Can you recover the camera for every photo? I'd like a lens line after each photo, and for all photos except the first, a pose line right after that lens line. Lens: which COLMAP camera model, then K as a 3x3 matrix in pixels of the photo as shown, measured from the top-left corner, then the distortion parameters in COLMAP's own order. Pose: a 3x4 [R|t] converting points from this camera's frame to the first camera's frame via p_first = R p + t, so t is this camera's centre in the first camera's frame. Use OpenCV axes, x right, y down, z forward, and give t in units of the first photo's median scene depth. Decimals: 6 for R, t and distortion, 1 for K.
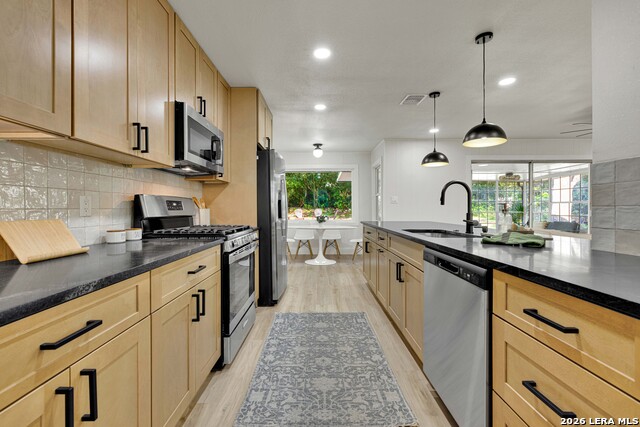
lens RADIAL K [[268.6, 0, 318.4], [0, 268.6, 210.8], [0, 0, 1]] dist [0.003531, 0.000270]
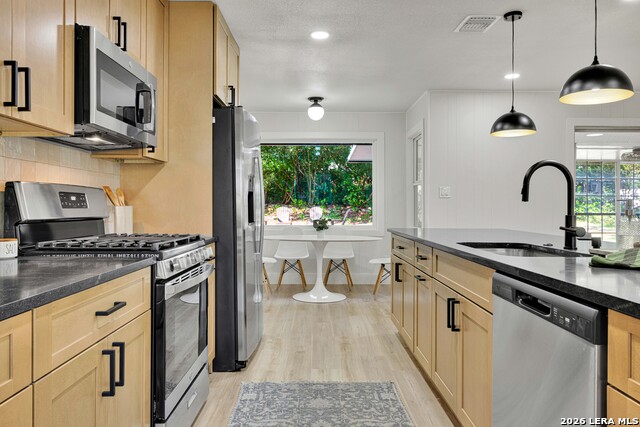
lens RADIAL K [[268.6, 0, 319.1], [0, 268.6, 215.2], [0, 0, 1]] dist [0.003531, 0.000270]
pose [[0.999920, 0.004336, -0.011872, 0.013123], [-0.004351, 0.999990, -0.001300, 0.011529], [0.011866, 0.001352, 0.999929, 0.408727]]
